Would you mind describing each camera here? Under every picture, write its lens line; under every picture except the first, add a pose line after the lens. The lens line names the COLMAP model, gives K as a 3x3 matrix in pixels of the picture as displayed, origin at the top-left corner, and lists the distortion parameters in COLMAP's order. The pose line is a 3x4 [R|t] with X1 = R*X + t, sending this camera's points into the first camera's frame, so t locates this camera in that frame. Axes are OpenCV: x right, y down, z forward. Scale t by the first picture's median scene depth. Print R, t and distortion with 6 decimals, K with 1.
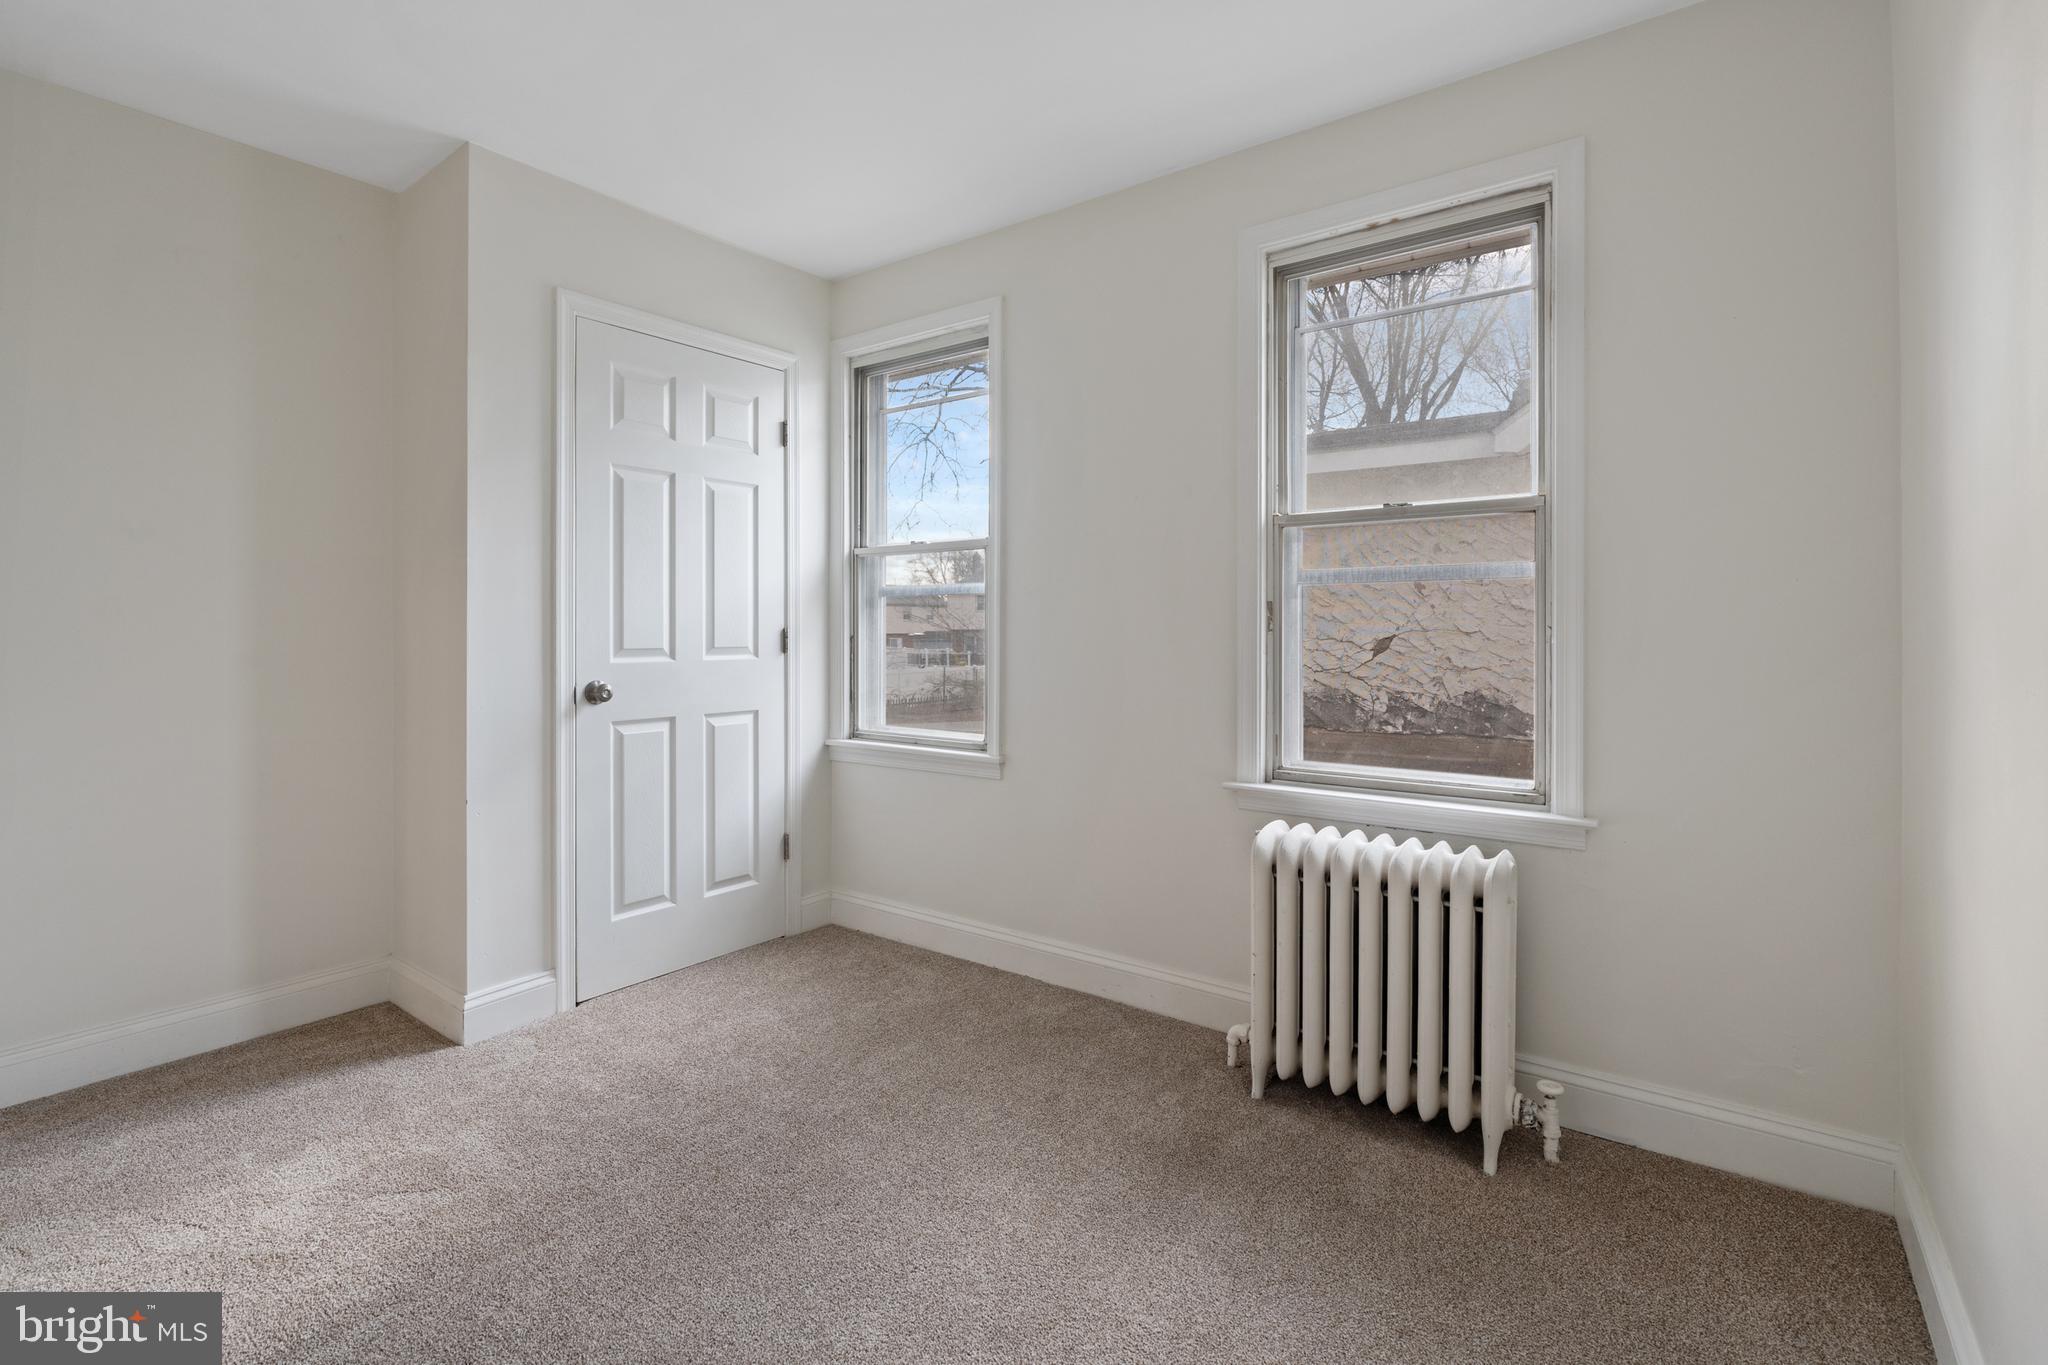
lens RADIAL K [[932.3, 0, 1016.6], [0, 932.3, 642.2], [0, 0, 1]] dist [-0.003916, 0.001299]
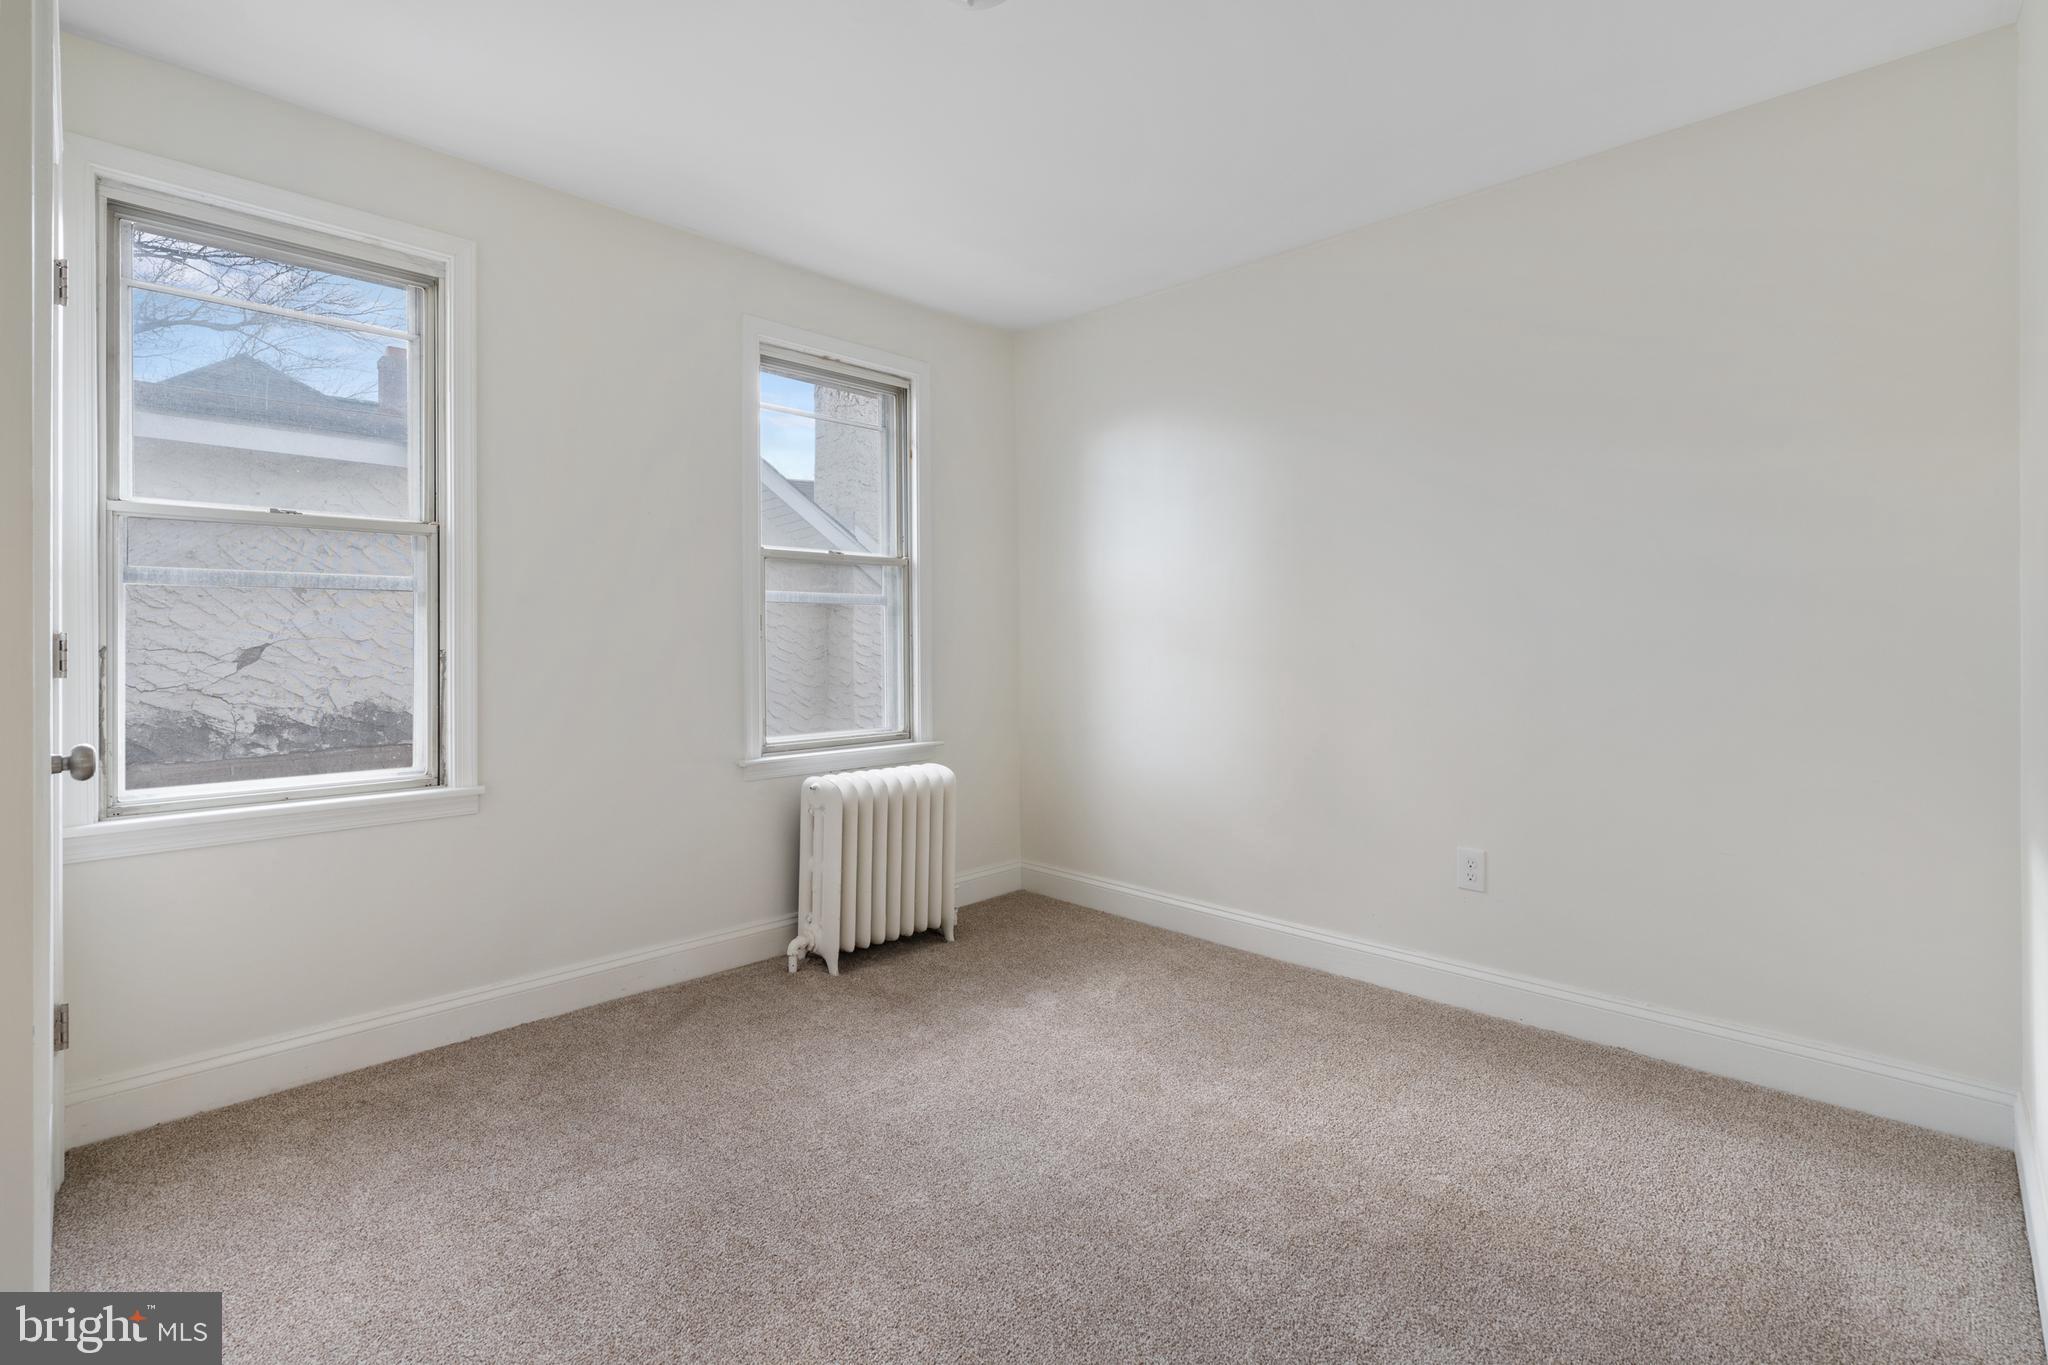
lens RADIAL K [[914.3, 0, 1018.3], [0, 914.3, 629.8], [0, 0, 1]] dist [-0.002781, -0.000118]
pose [[0.147466, 0.009953, 0.989017, -0.341805], [0.014831, 0.999815, -0.012273, 0.000242], [-0.988956, 0.016478, 0.147291, 0.173760]]
